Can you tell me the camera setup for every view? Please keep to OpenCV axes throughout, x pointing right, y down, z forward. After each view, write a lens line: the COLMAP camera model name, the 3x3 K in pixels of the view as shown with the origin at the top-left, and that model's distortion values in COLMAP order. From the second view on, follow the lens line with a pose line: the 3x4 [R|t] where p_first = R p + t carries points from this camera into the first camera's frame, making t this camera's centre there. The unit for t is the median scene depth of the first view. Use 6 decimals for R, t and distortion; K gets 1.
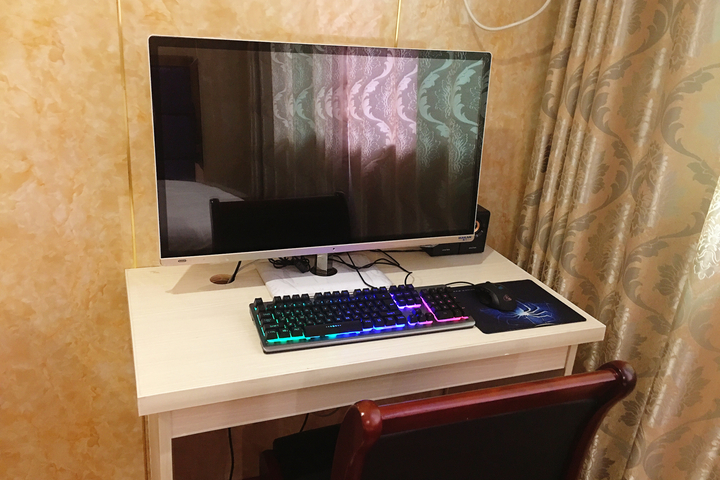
lens RADIAL K [[625.0, 0, 331.0], [0, 625.0, 225.3], [0, 0, 1]] dist [0.027258, -0.002202]
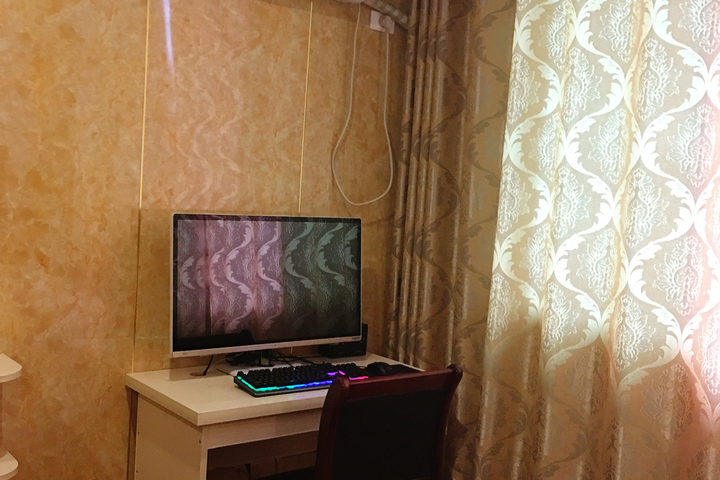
lens RADIAL K [[625.0, 0, 331.0], [0, 625.0, 225.3], [0, 0, 1]] dist [0.027258, -0.002202]
pose [[0.971768, -0.028600, 0.234199, -0.182193], [0.088847, 0.963916, -0.250943, 0.129107], [-0.218571, 0.264667, 0.939244, -0.459609]]
